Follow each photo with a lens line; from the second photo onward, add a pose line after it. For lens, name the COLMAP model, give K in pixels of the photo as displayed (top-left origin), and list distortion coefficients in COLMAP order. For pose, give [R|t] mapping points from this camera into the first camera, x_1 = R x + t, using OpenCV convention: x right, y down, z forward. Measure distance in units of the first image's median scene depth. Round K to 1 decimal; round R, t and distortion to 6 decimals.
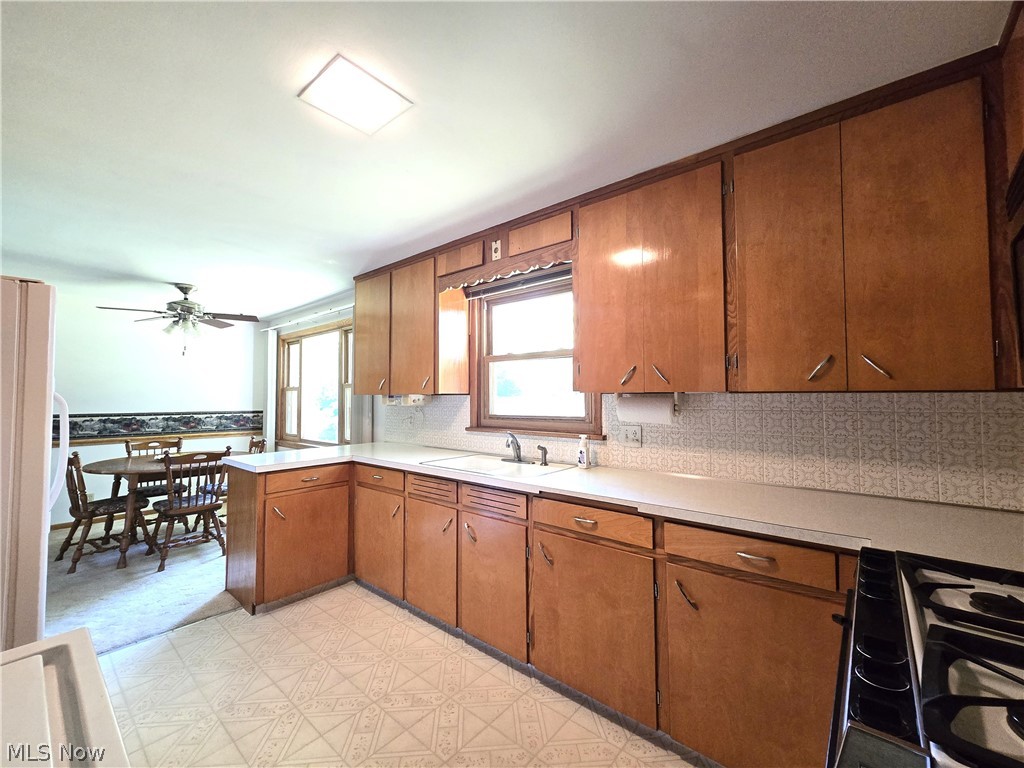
lens RADIAL K [[415.4, 0, 512.0], [0, 415.4, 384.0], [0, 0, 1]] dist [0.000860, 0.000157]
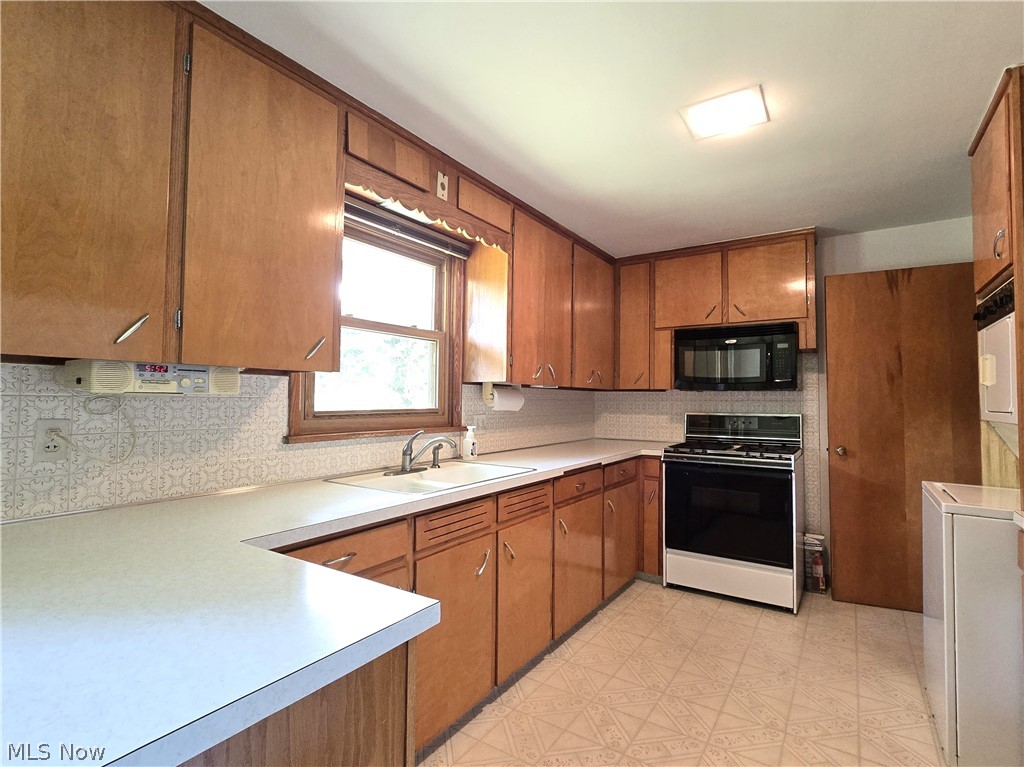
lens RADIAL K [[522.8, 0, 512.0], [0, 522.8, 383.5], [0, 0, 1]] dist [-0.002182, -0.000326]
pose [[-0.129509, 0.030409, 0.991112, -0.966241], [-0.041699, 0.998478, -0.036083, 0.058659], [-0.990701, -0.046001, -0.128044, 0.977121]]
